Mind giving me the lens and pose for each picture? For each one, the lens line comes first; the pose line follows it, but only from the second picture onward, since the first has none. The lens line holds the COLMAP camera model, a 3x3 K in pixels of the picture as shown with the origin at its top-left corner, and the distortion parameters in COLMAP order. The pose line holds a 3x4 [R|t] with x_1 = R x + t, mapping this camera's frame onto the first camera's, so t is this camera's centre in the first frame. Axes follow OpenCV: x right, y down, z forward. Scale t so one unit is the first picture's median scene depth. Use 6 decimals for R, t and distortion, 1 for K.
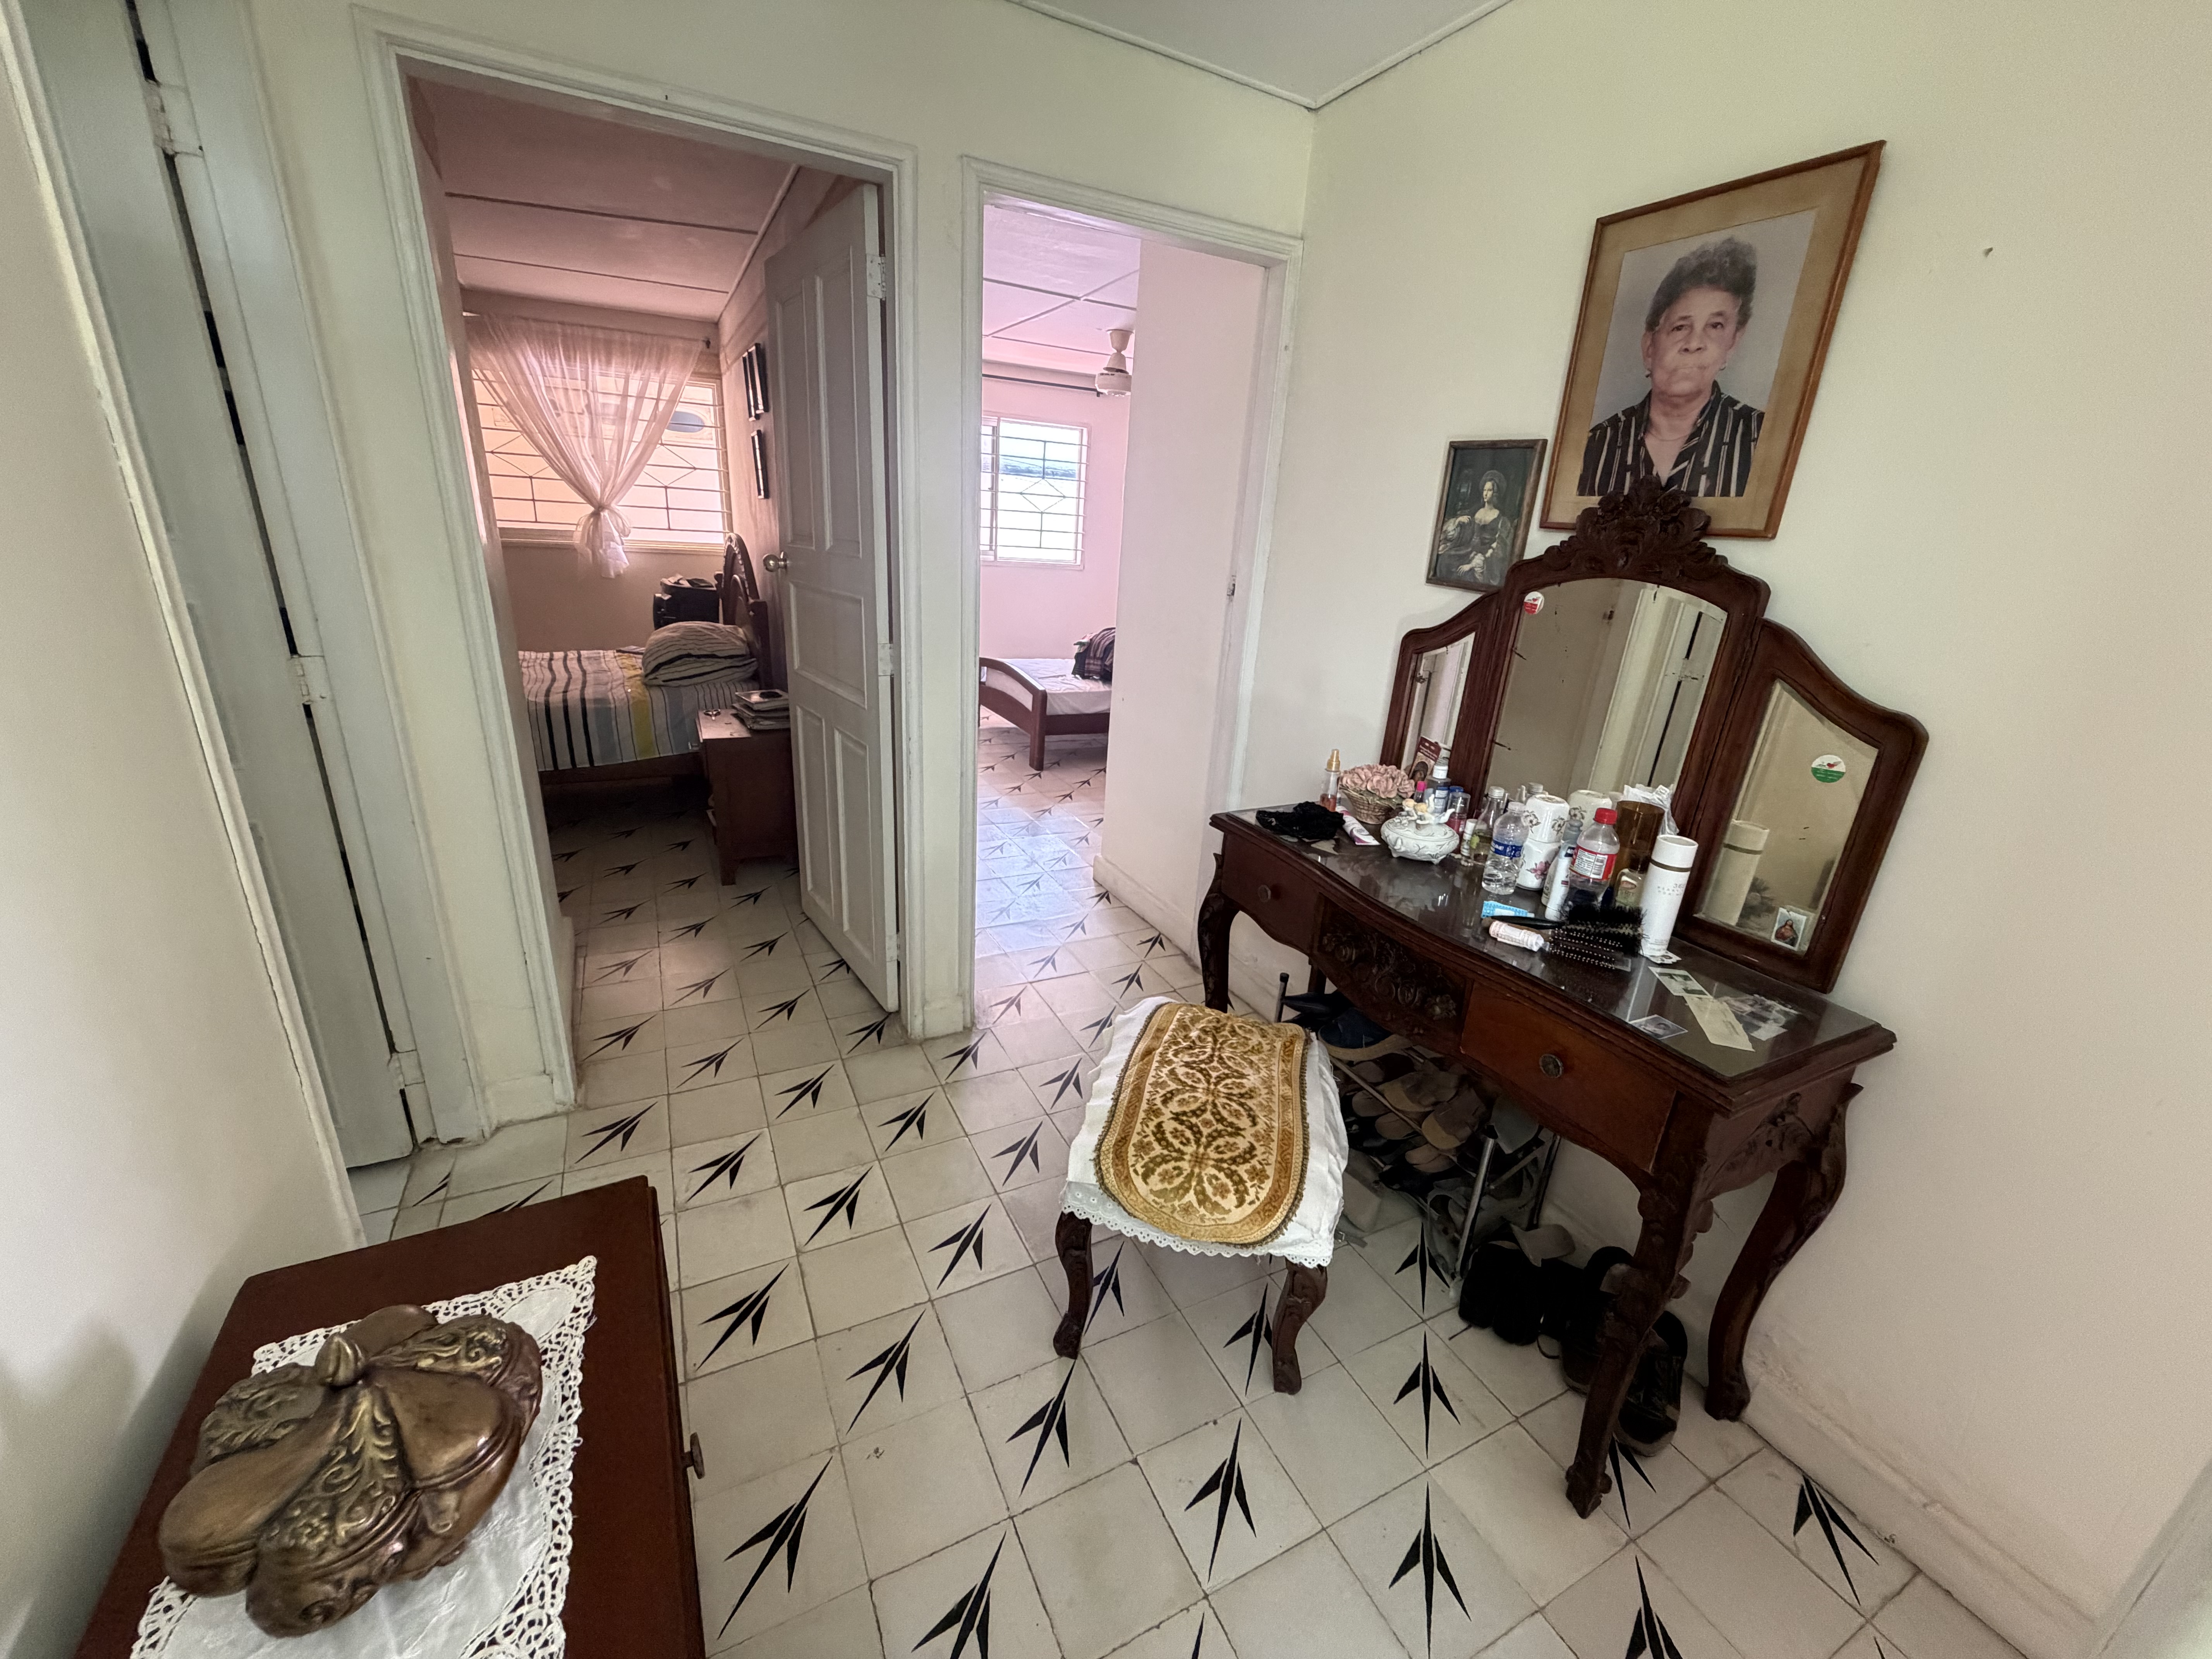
lens RADIAL K [[883.6, 0, 1102.4], [0, 883.6, 835.2], [0, 0, 1]] dist [-0.003216, -0.000200]
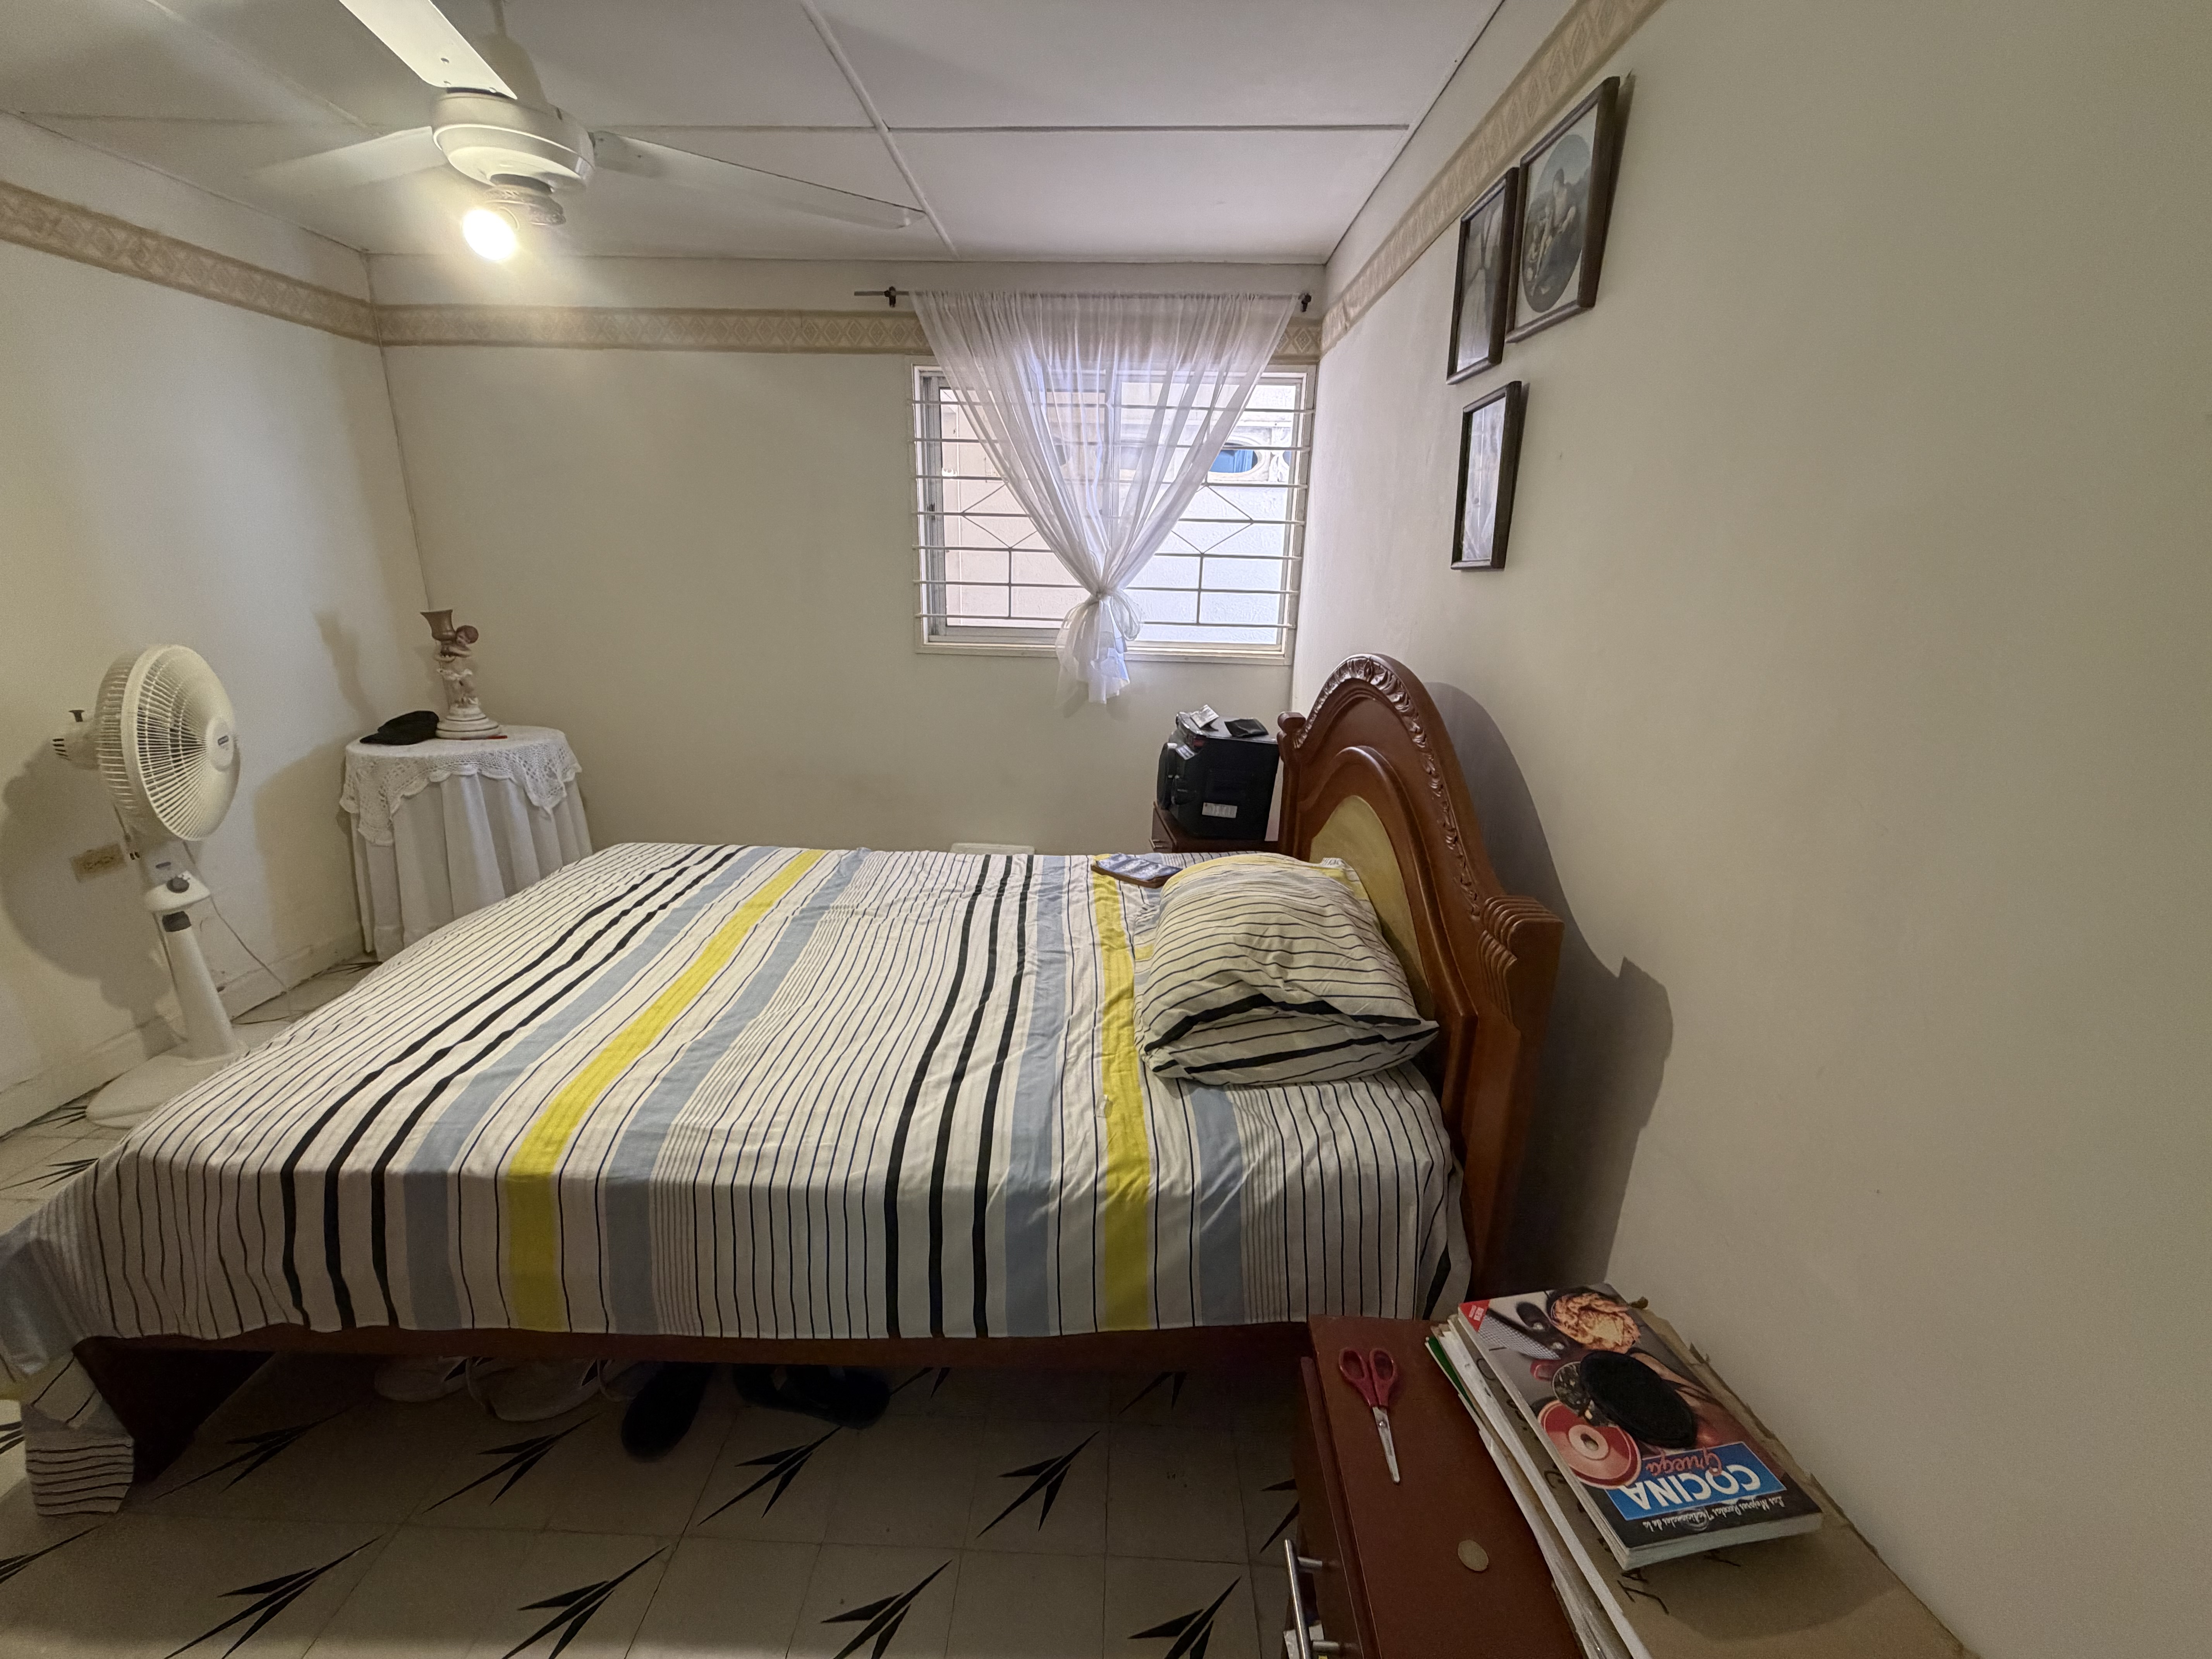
lens RADIAL K [[883.6, 0, 1105.0], [0, 883.6, 825.6], [0, 0, 1]] dist [-0.003216, -0.000200]
pose [[0.882607, 0.095722, -0.460264, -0.272124], [-0.127745, 0.991046, -0.038855, -0.190190], [0.452423, 0.093090, 0.886931, 0.478591]]
